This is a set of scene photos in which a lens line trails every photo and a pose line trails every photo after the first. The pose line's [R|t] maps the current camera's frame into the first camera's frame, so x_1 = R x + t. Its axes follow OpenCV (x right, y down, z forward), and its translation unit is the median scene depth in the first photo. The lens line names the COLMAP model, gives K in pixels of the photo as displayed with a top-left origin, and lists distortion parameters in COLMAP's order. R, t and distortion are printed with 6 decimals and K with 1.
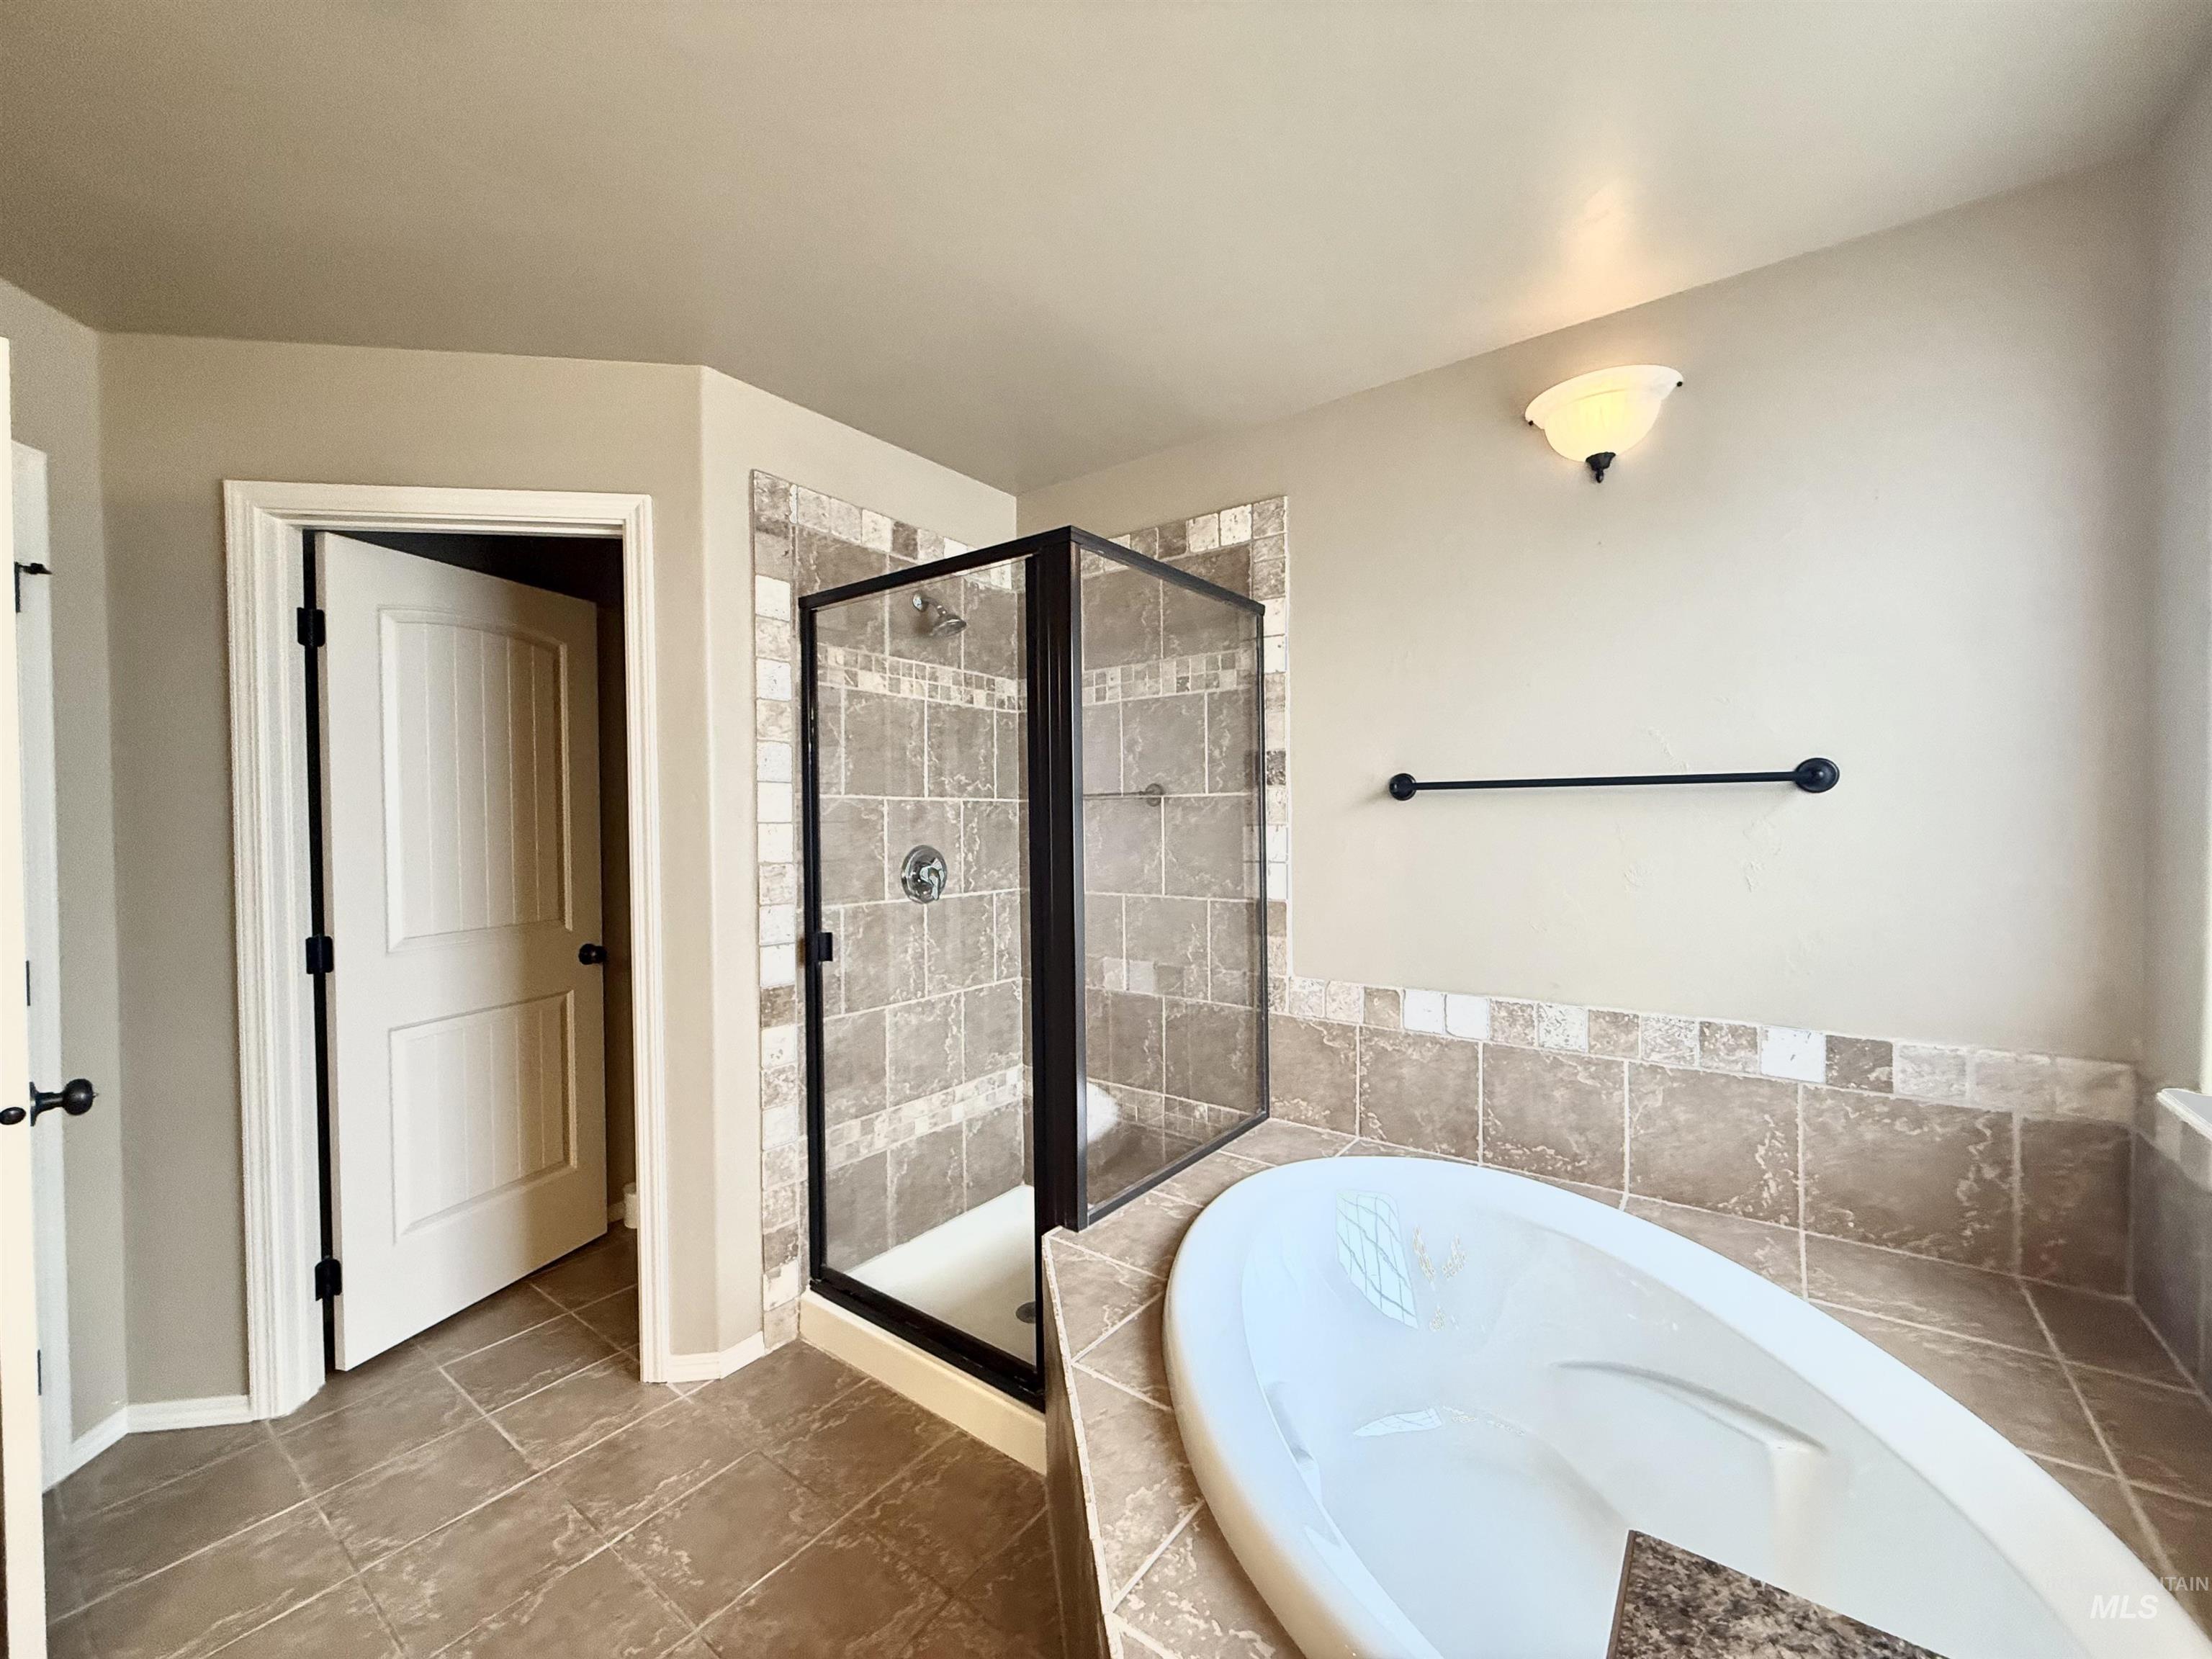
lens RADIAL K [[884.4, 0, 1105.8], [0, 884.4, 833.1], [0, 0, 1]] dist [-0.001756, 0.000754]
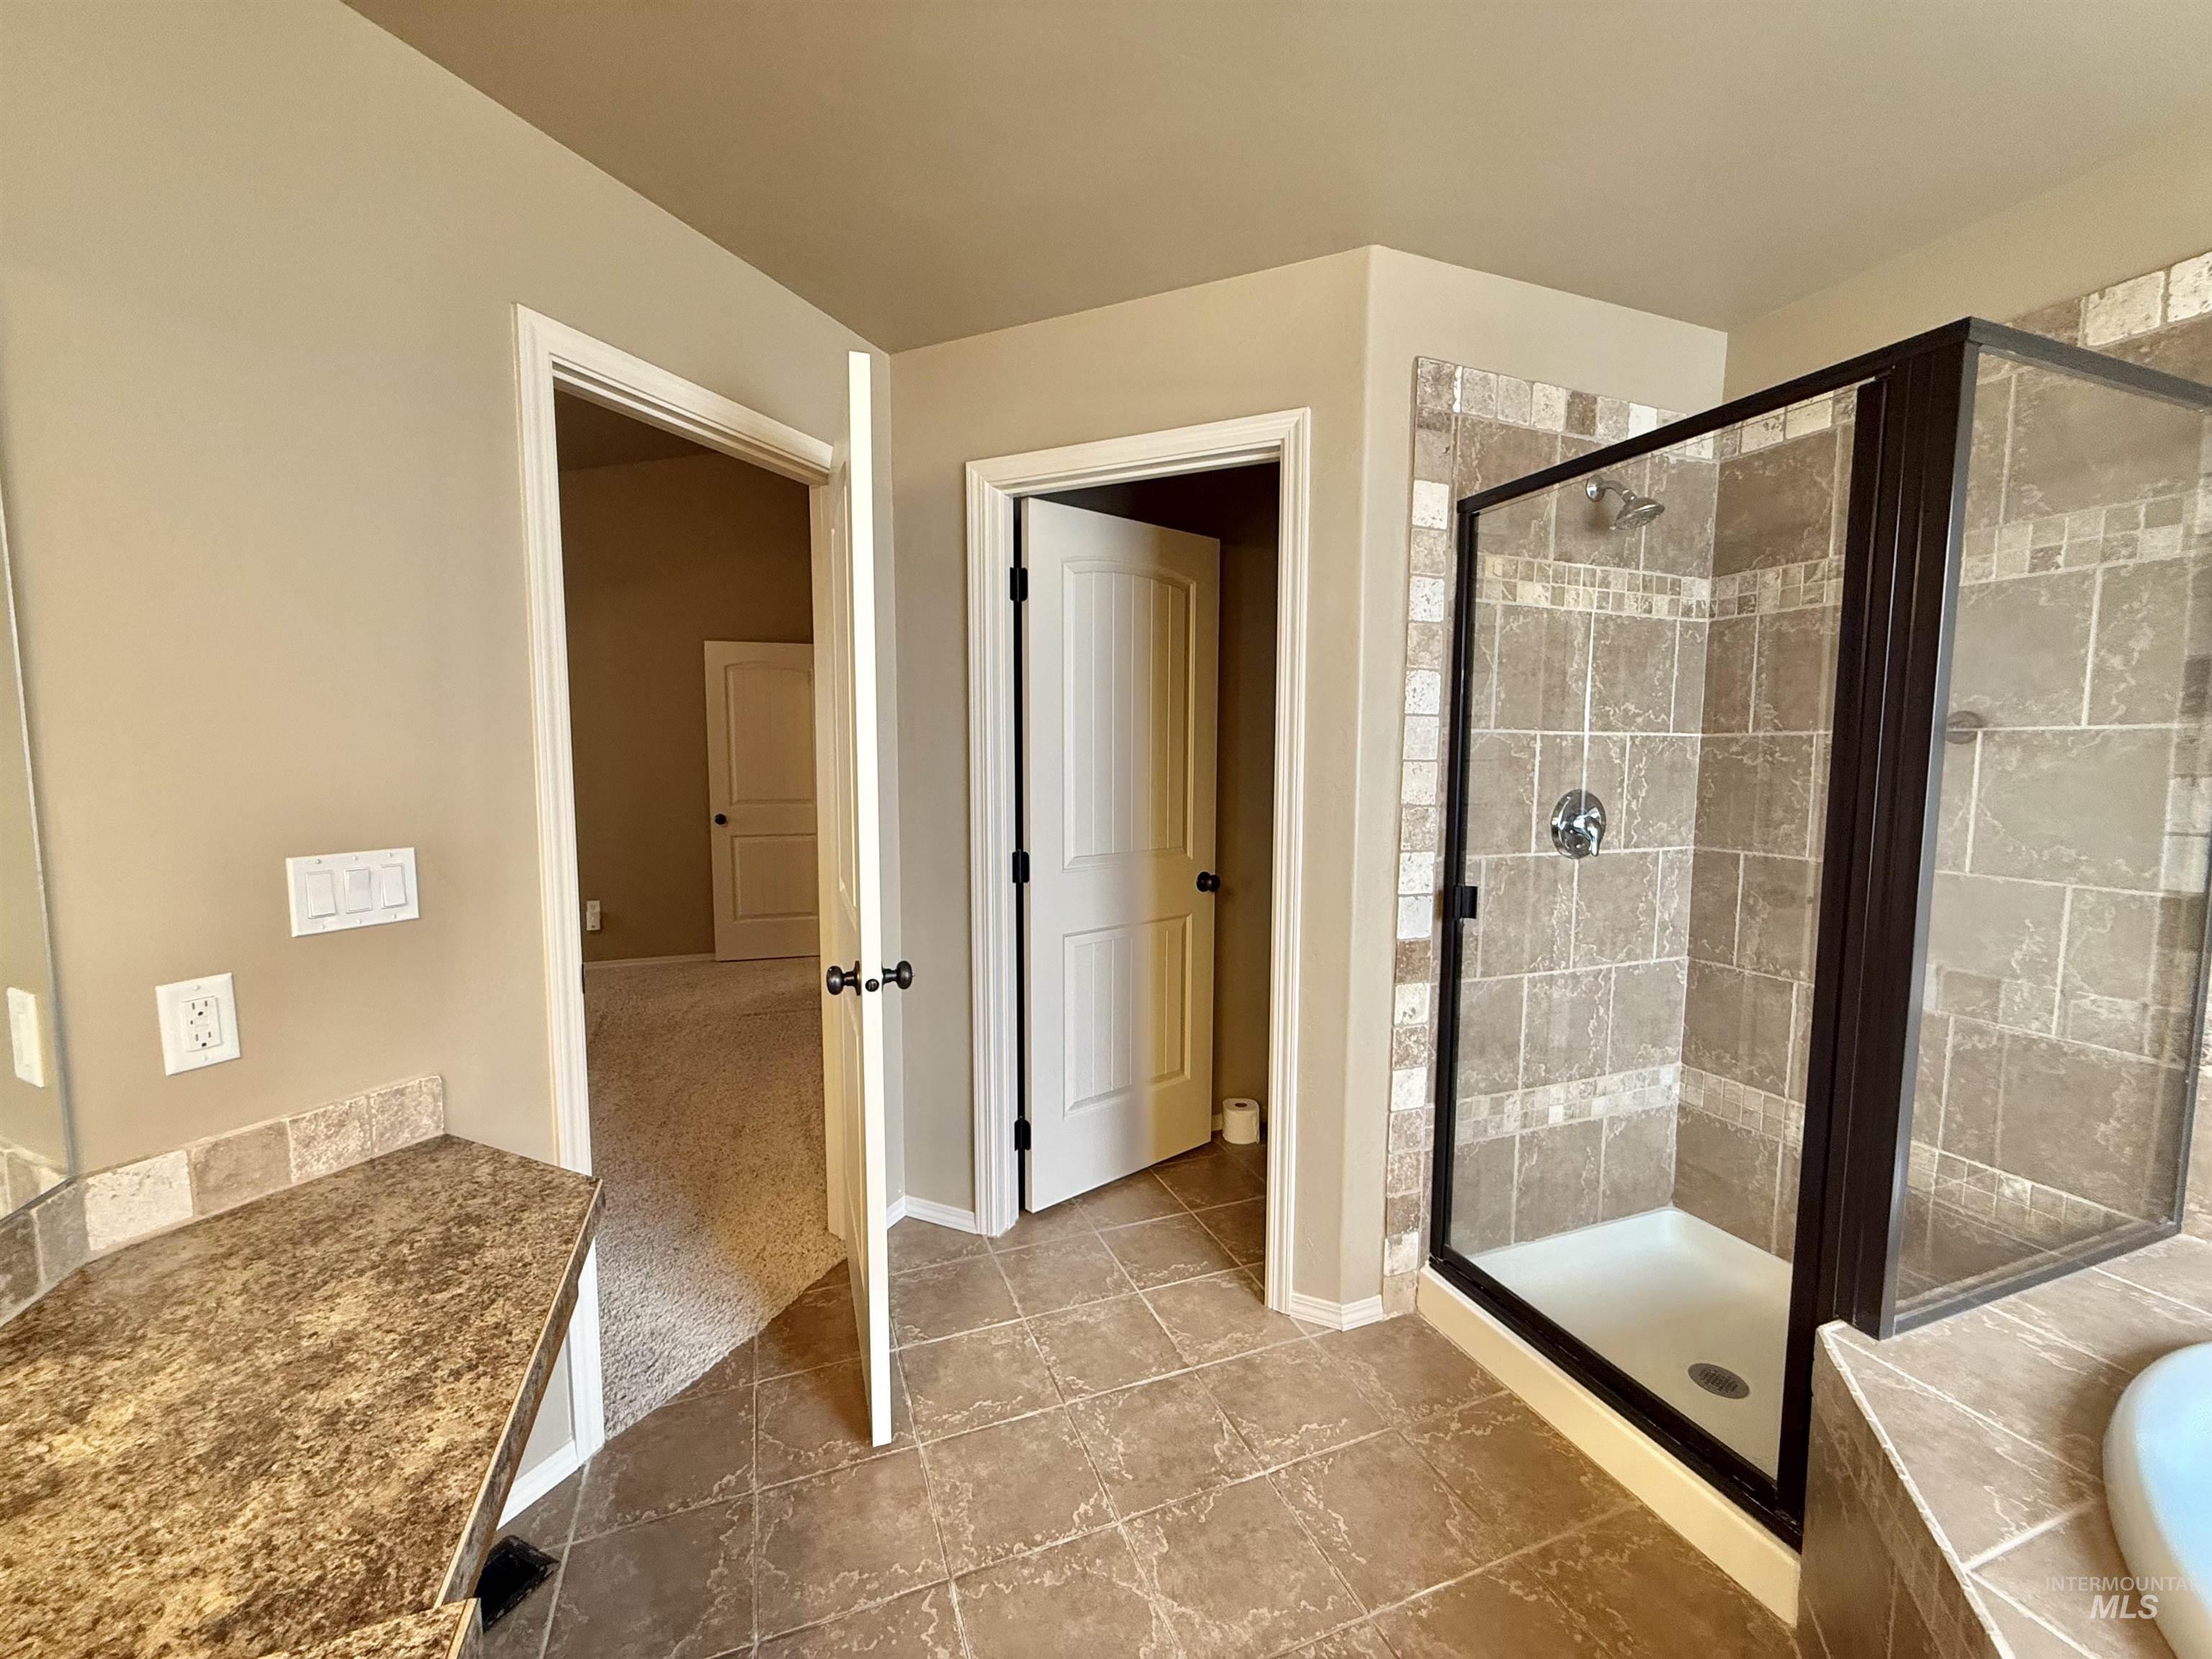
lens RADIAL K [[884.4, 0, 1102.1], [0, 884.4, 832.5], [0, 0, 1]] dist [-0.001756, 0.000754]
pose [[0.846028, 0.059450, -0.529813, -0.168155], [-0.018971, 0.996491, 0.081522, -0.006029], [0.532801, -0.058919, 0.844187, 0.063463]]
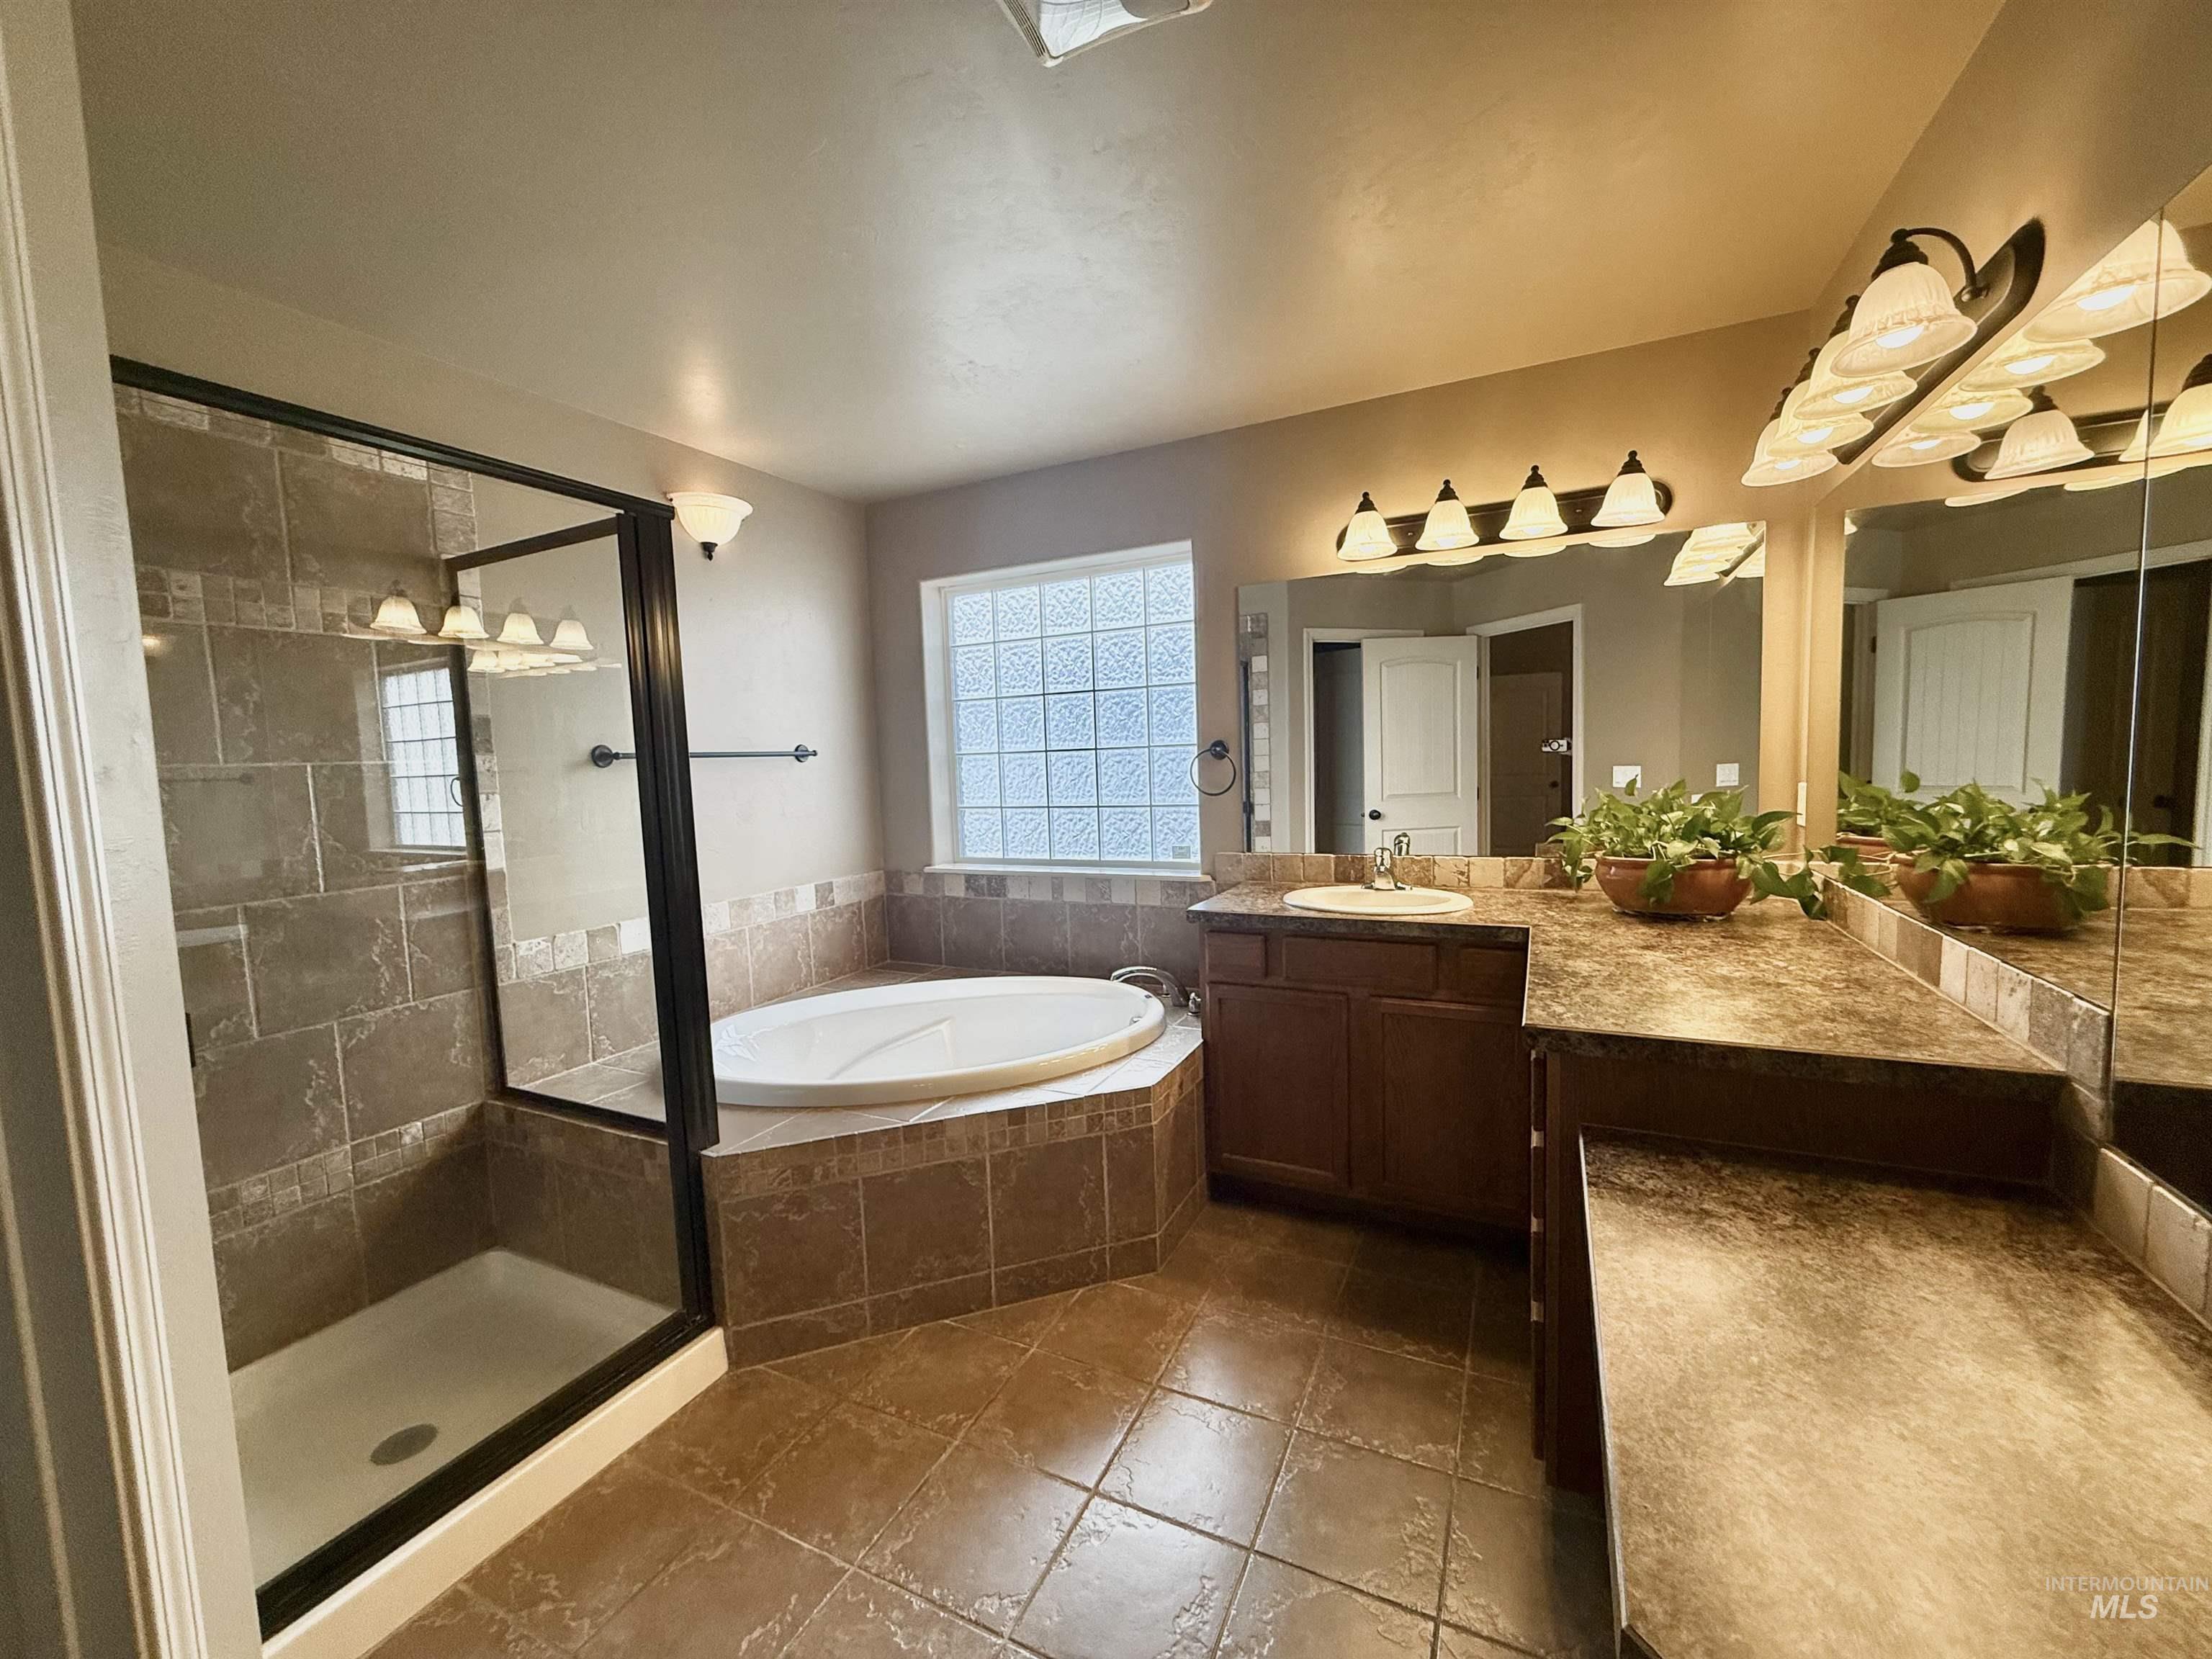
lens RADIAL K [[884.4, 0, 1093.0], [0, 884.4, 841.7], [0, 0, 1]] dist [-0.001756, 0.000754]
pose [[-0.180066, -0.071579, 0.981047, -0.948964], [0.060938, 0.994621, 0.083755, 0.003125], [-0.981765, 0.074864, -0.174735, 0.552765]]
